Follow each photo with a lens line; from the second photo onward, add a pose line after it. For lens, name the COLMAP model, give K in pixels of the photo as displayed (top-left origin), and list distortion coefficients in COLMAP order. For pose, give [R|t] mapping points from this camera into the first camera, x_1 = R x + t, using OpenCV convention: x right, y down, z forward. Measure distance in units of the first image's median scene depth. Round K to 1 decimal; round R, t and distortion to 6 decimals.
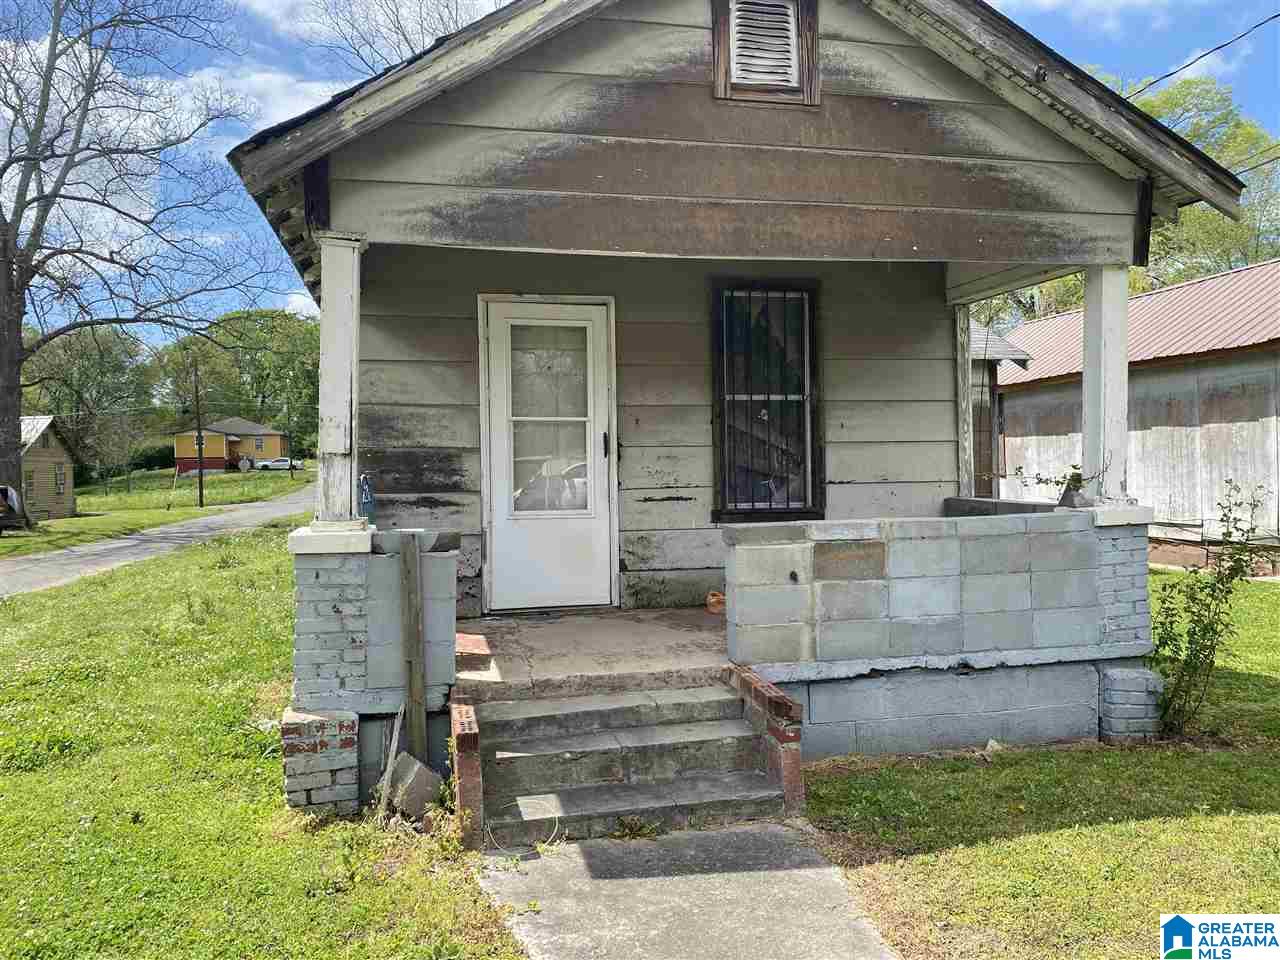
lens RADIAL K [[965.9, 0, 642.0], [0, 965.9, 480.8], [0, 0, 1]] dist [0.017269, -0.004690]
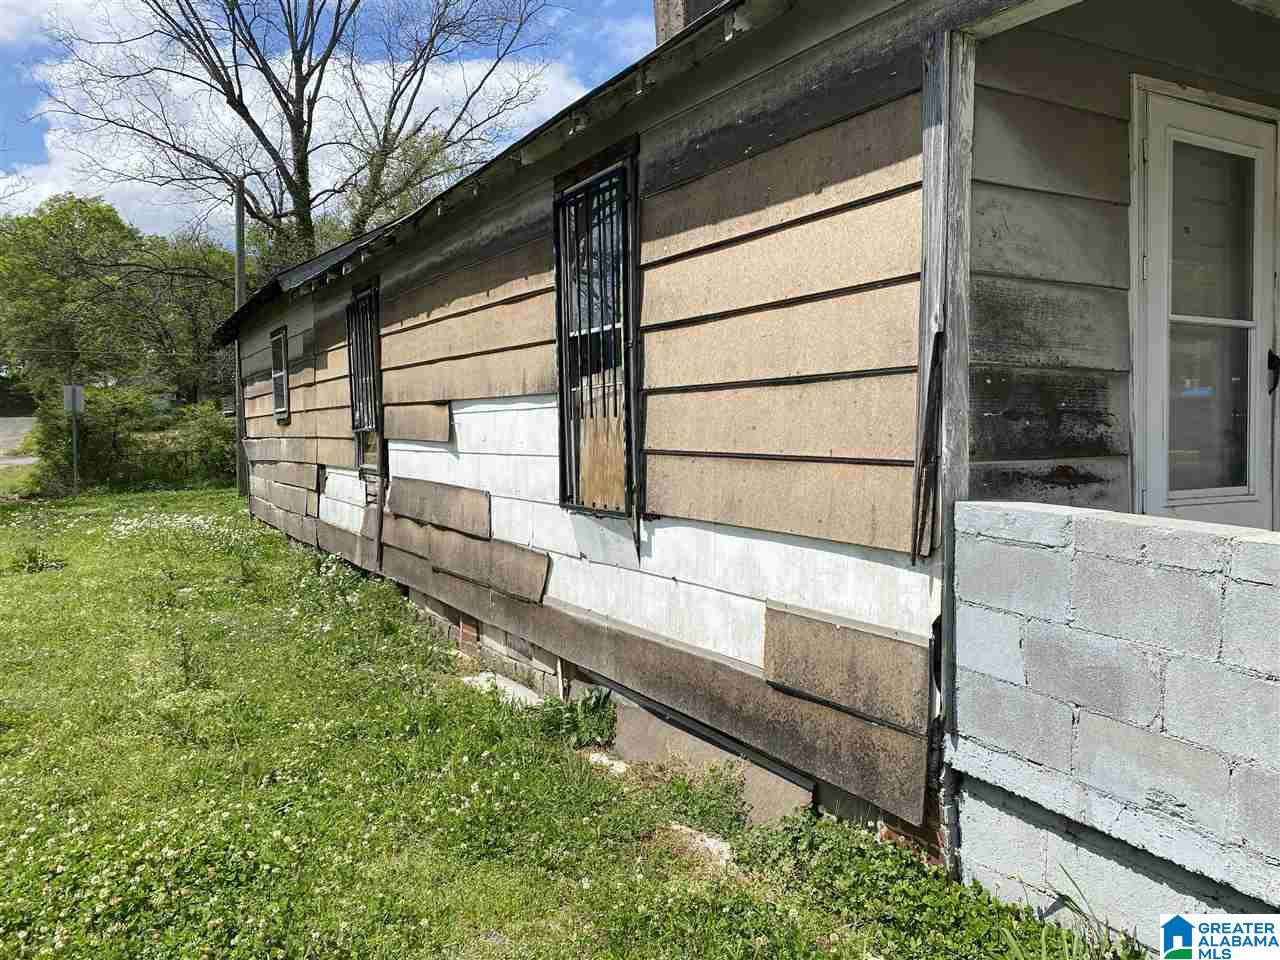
lens RADIAL K [[965.9, 0, 637.6], [0, 965.9, 477.7], [0, 0, 1]] dist [0.017269, -0.004690]
pose [[0.959567, -0.016735, 0.280982, -0.578568], [0.010323, 0.999652, 0.024282, 0.008220], [-0.281290, -0.020400, 0.959406, 0.573817]]
